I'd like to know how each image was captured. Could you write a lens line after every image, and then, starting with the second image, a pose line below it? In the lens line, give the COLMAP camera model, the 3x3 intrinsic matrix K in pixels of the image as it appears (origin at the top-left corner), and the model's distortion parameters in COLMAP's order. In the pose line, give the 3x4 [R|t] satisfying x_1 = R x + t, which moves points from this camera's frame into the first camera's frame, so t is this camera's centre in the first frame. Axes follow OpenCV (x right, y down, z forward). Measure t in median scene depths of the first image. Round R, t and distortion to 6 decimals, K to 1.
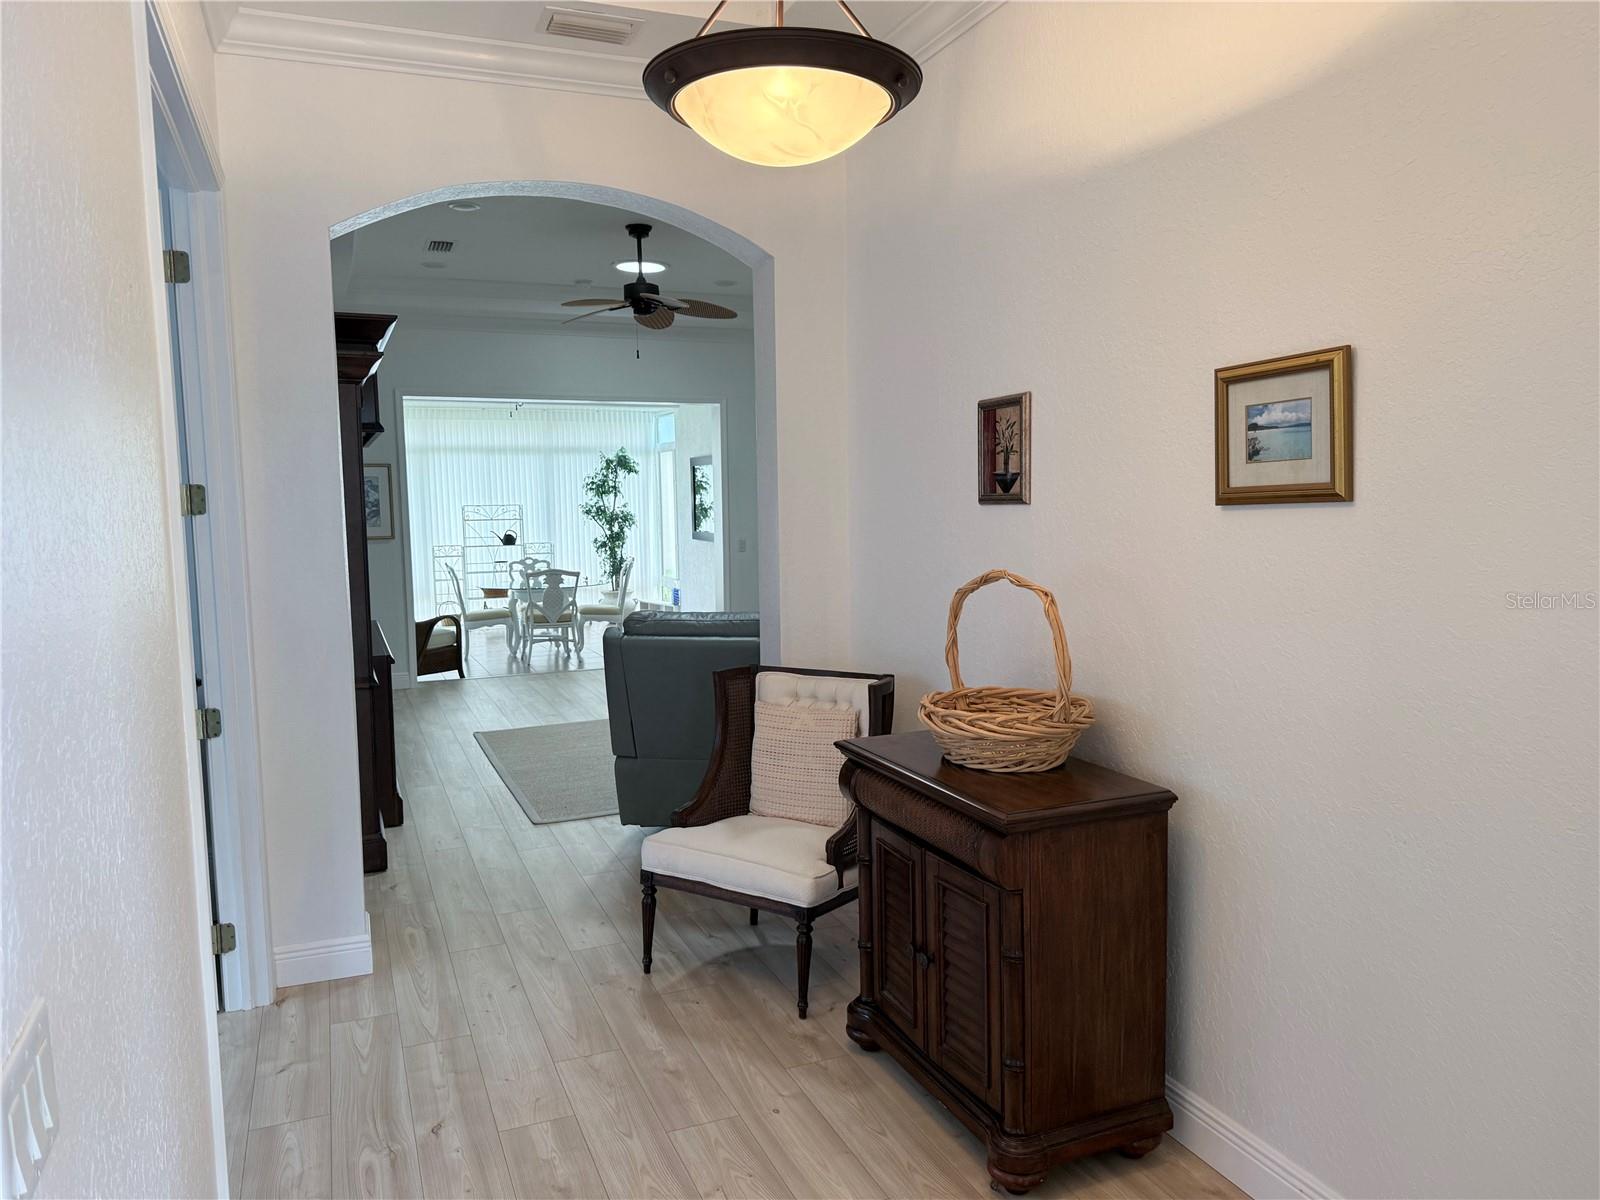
lens RADIAL K [[1137.9, 0, 789.6], [0, 1137.9, 600.4], [0, 0, 1]] dist [0.112516, -0.101805]
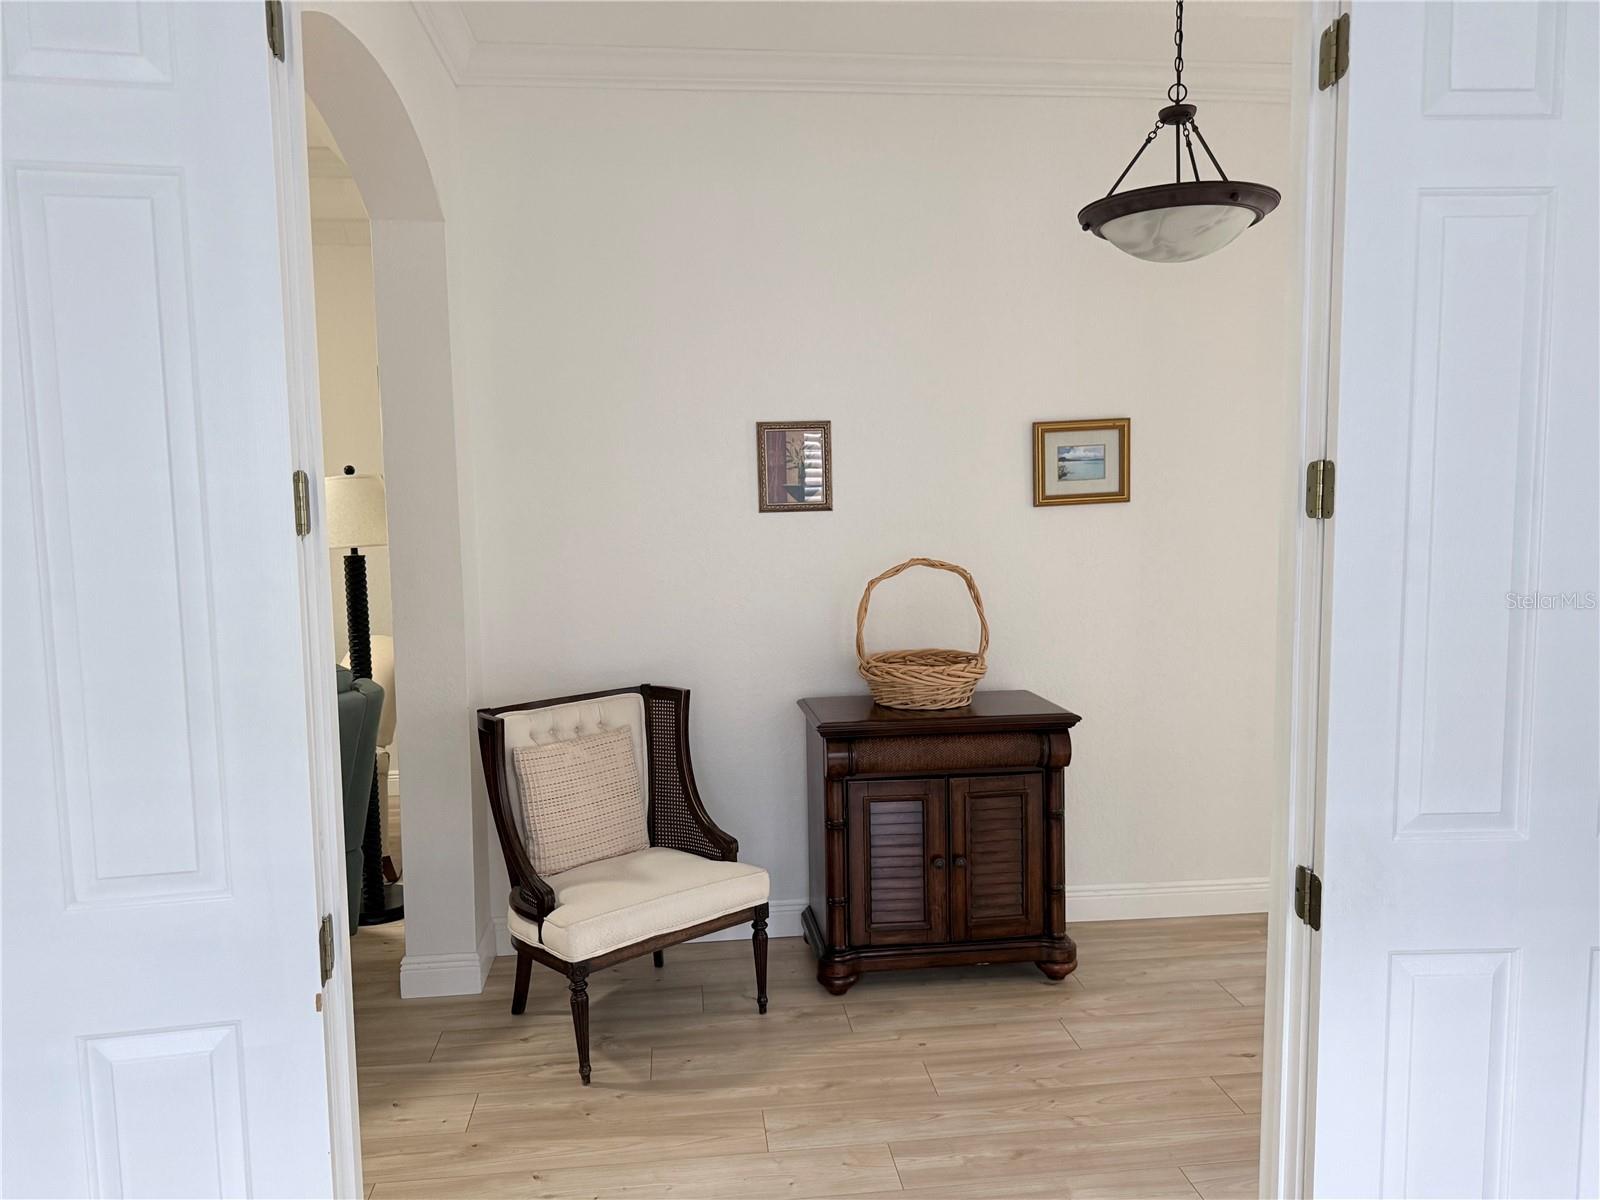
lens RADIAL K [[1137.9, 0, 796.0], [0, 1137.9, 612.1], [0, 0, 1]] dist [0.112516, -0.101805]
pose [[0.272364, -0.084636, 0.958465, -0.956881], [0.104879, 0.992800, 0.057865, -0.048757], [-0.956461, 0.084762, 0.279280, 0.675010]]
